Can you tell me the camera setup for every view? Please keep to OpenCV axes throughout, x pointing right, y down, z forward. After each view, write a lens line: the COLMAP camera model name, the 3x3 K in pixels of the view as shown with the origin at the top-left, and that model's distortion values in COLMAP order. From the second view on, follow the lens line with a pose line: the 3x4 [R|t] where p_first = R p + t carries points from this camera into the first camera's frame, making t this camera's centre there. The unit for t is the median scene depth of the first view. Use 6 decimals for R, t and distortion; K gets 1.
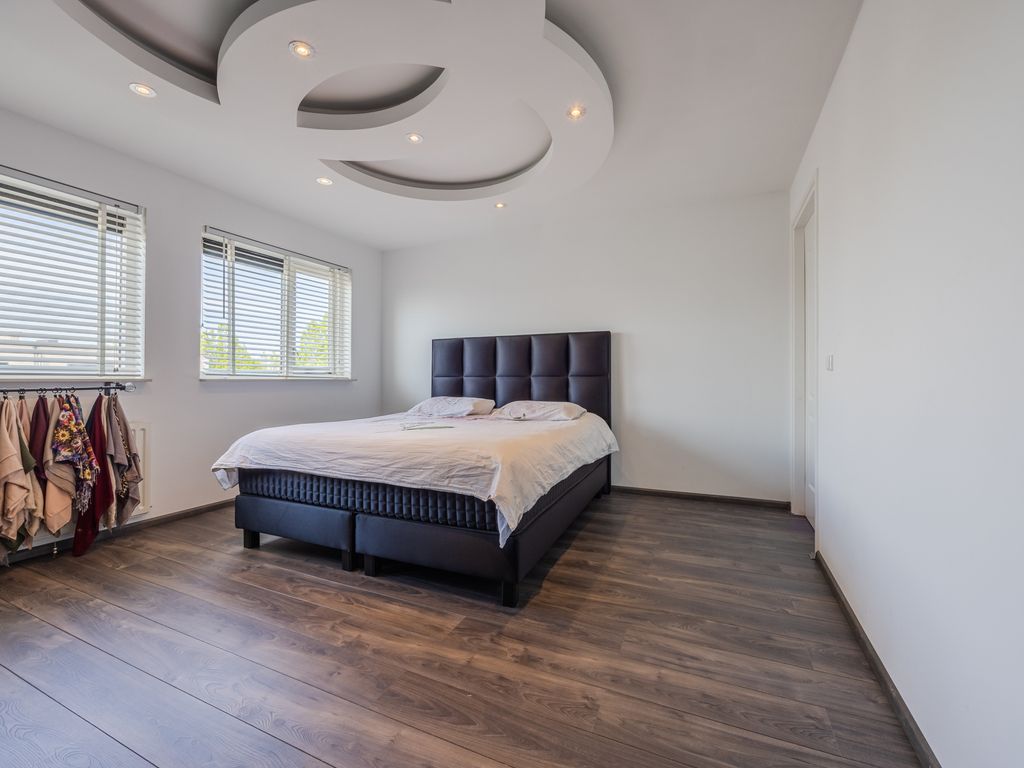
lens RADIAL K [[441.8, 0, 518.0], [0, 441.8, 382.2], [0, 0, 1]] dist [-0.000515, 0.000073]
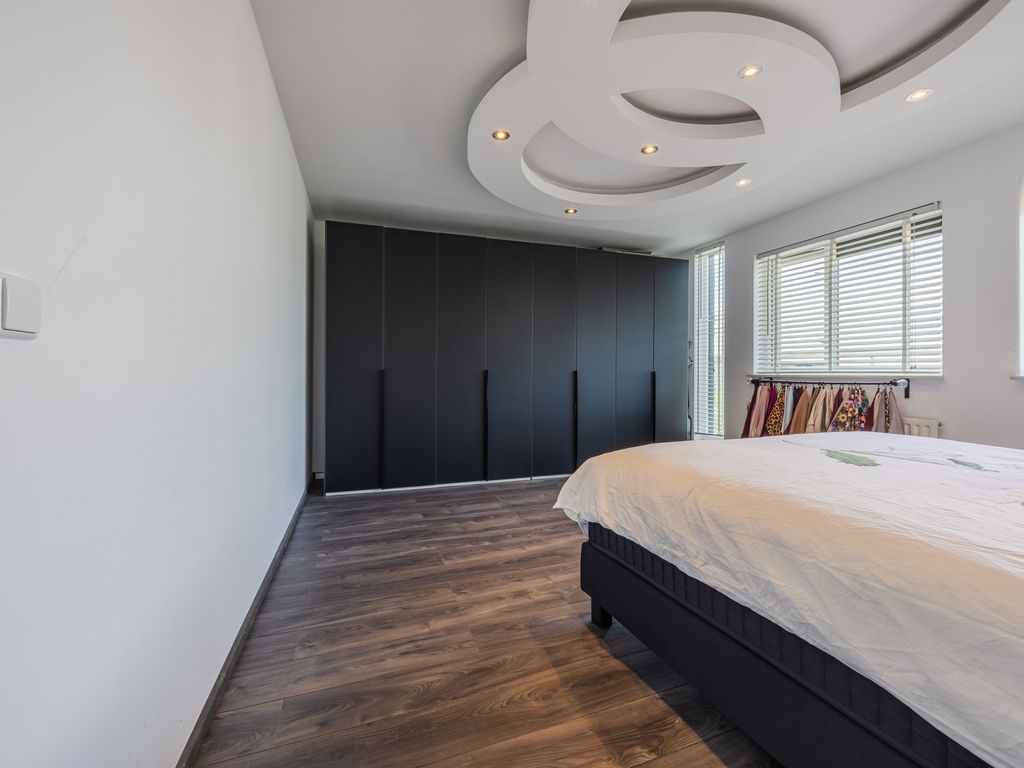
lens RADIAL K [[441.8, 0, 518.0], [0, 441.8, 382.2], [0, 0, 1]] dist [-0.000515, 0.000073]
pose [[-0.713890, 0.011296, -0.700166, 0.872363], [-0.006610, 0.999717, 0.022869, -0.016492], [0.700226, 0.020954, -0.713613, 1.798934]]
